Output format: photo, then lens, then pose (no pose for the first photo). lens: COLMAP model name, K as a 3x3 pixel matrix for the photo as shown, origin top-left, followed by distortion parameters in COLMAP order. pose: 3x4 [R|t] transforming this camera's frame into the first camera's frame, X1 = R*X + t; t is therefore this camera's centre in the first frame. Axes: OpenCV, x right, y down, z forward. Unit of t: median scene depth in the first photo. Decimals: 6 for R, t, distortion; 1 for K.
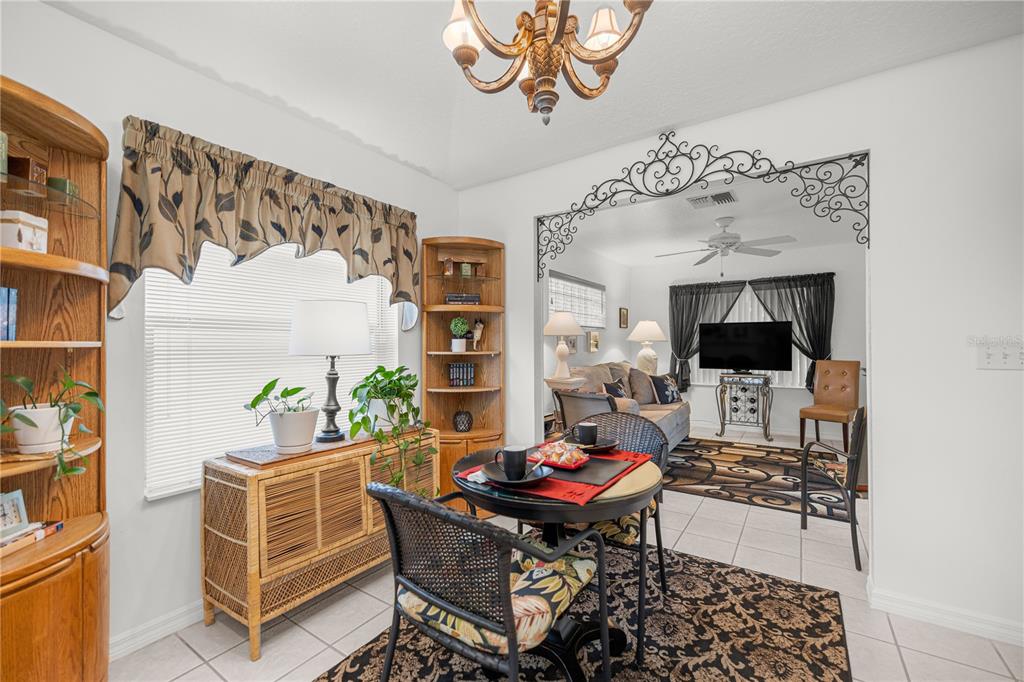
lens RADIAL K [[435.7, 0, 512.0], [0, 435.7, 341.0], [0, 0, 1]] dist [-0.000273, 0.000038]
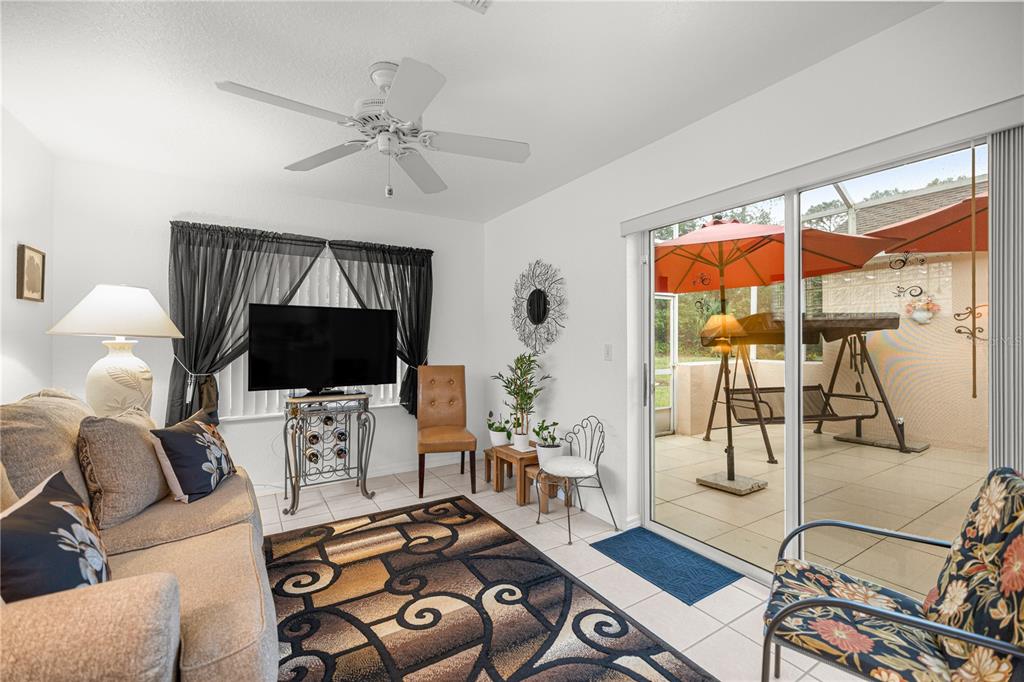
lens RADIAL K [[419.1, 0, 496.3], [0, 419.1, 340.7], [0, 0, 1]] dist [0.000903, 0.000289]
pose [[0.418367, 0.006847, 0.908252, 0.110213], [-0.012924, 0.999915, -0.001585, 0.000863], [-0.908186, -0.011075, 0.418420, 0.561042]]
